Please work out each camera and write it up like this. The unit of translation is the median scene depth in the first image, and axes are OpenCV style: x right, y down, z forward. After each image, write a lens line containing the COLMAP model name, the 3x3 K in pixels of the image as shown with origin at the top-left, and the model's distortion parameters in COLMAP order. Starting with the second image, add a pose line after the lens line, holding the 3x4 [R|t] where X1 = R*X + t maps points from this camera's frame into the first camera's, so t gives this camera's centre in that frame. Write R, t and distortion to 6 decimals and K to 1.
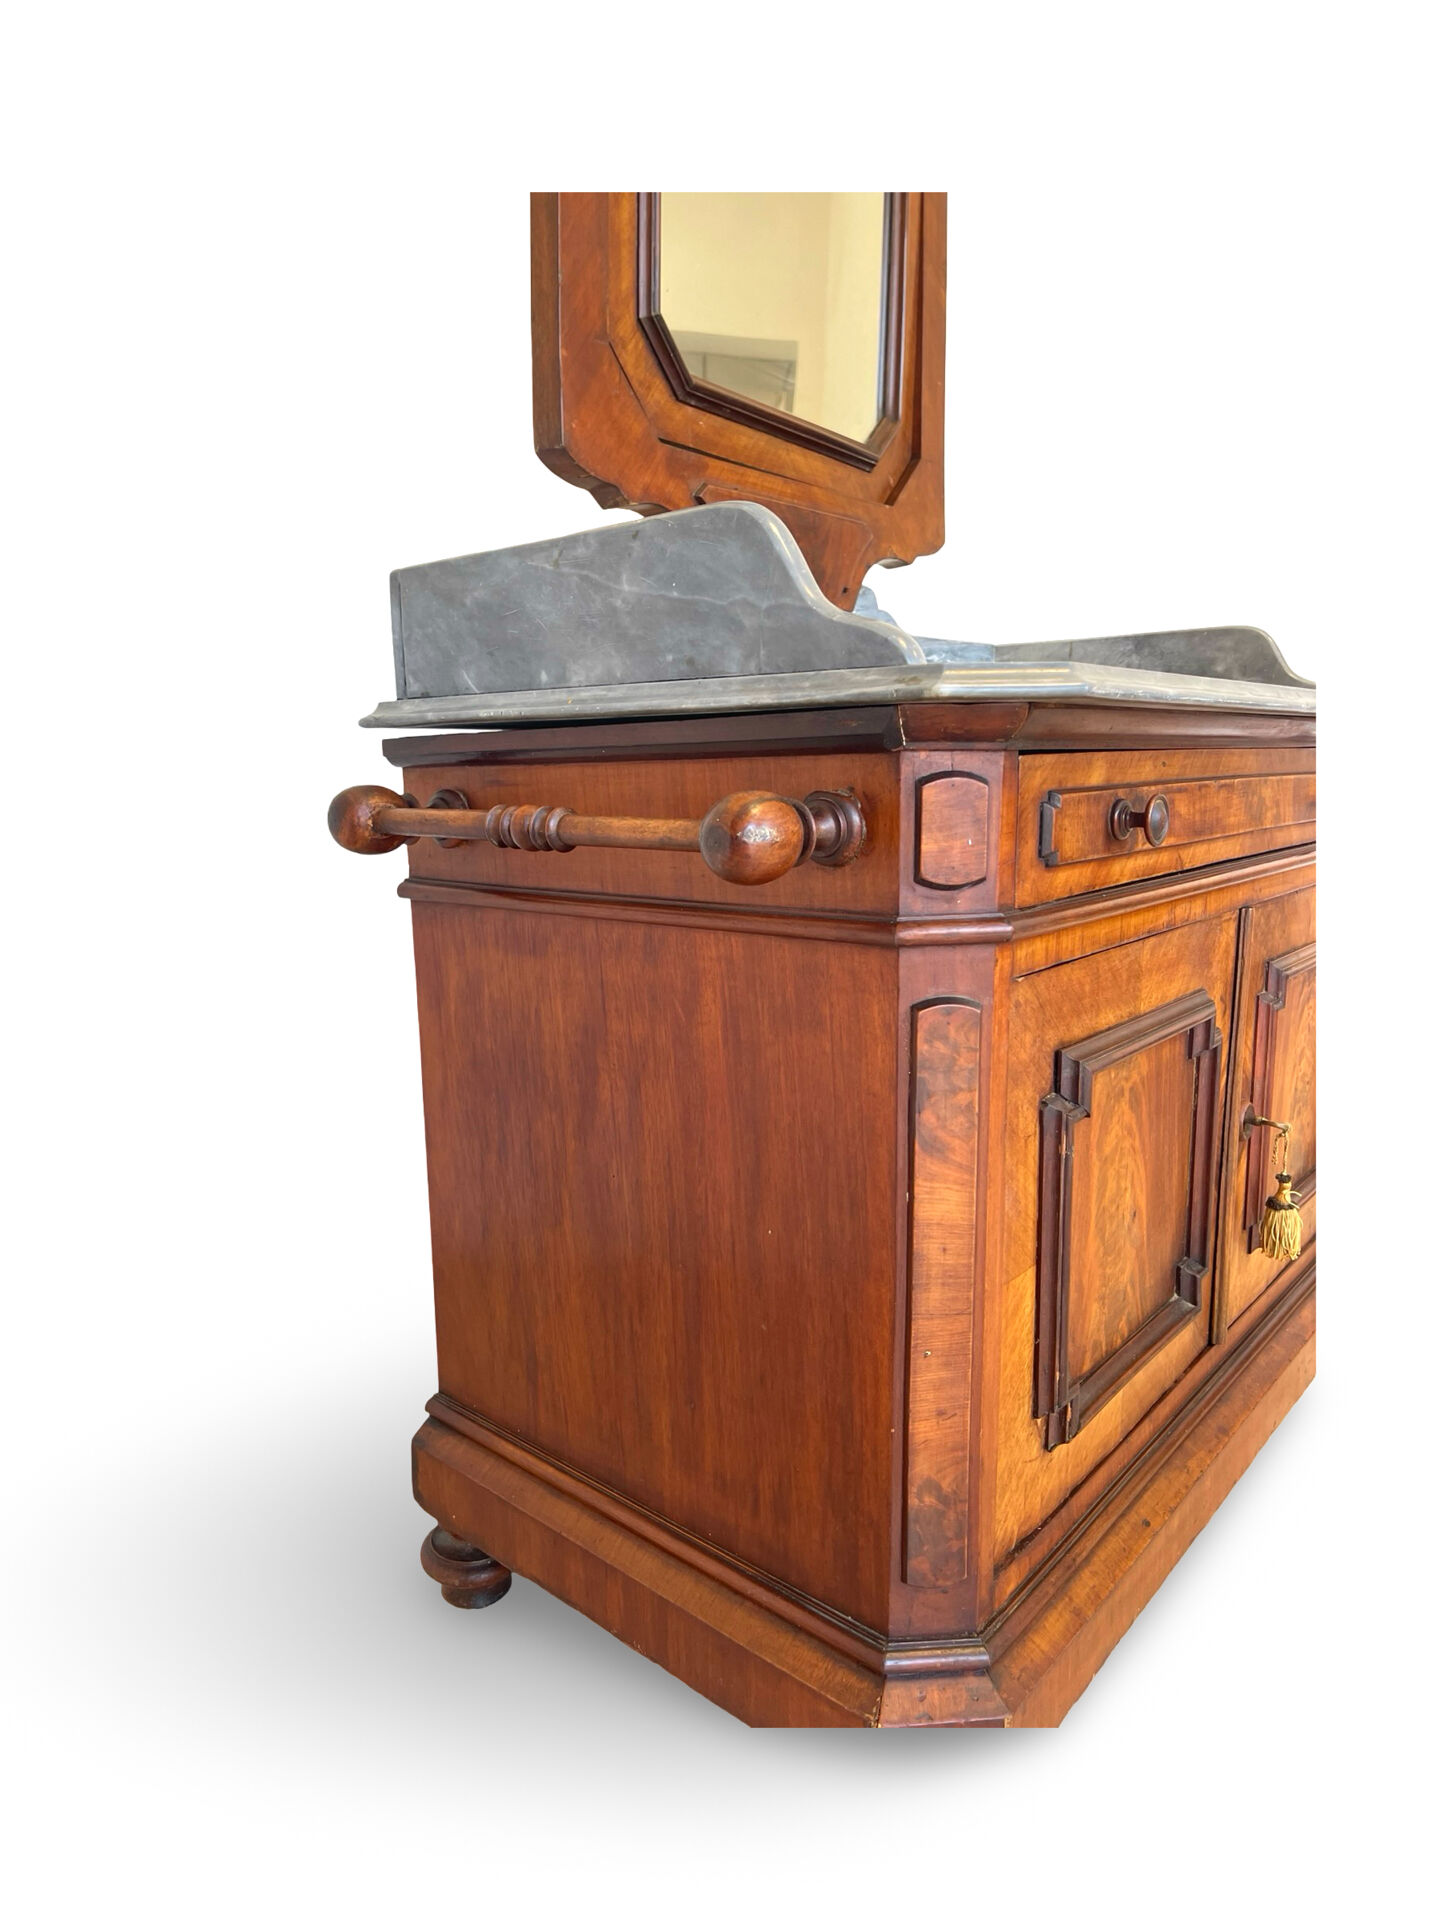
lens RADIAL K [[1185.5, 0, 733.9], [0, 1185.5, 920.5], [0, 0, 1]] dist [0.004696, -0.001593]
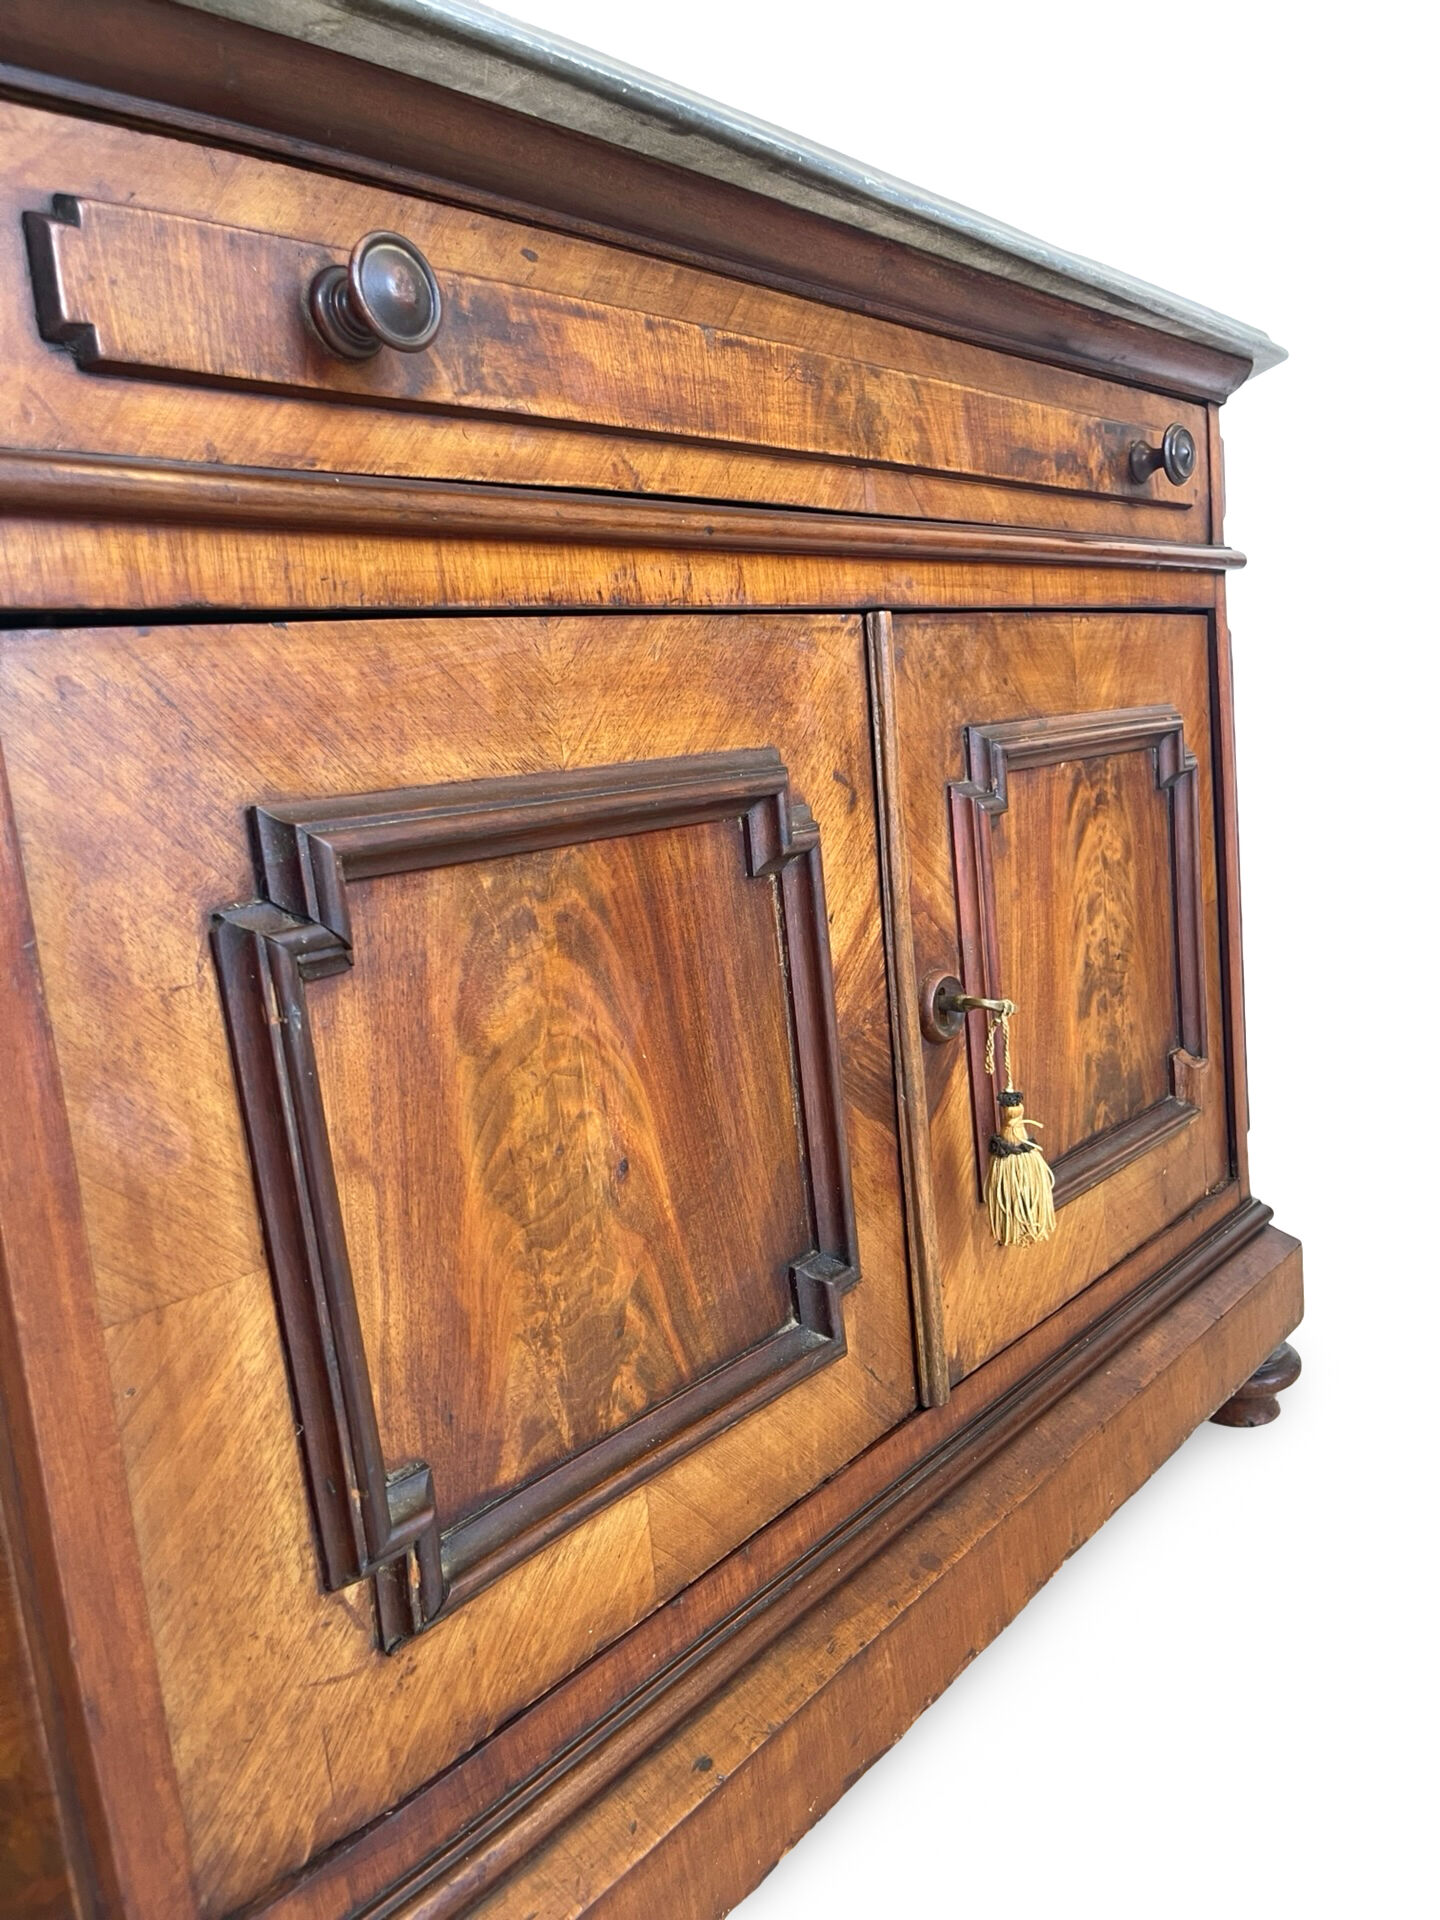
lens RADIAL K [[1466.9, 0, 731.0], [0, 1466.9, 927.0], [0, 0, 1]] dist [0.004179, -0.010380]
pose [[0.995651, -0.092853, 0.007553, 0.454614], [0.092964, 0.995542, -0.015936, 0.184241], [-0.006040, 0.016569, 0.999844, 0.418230]]
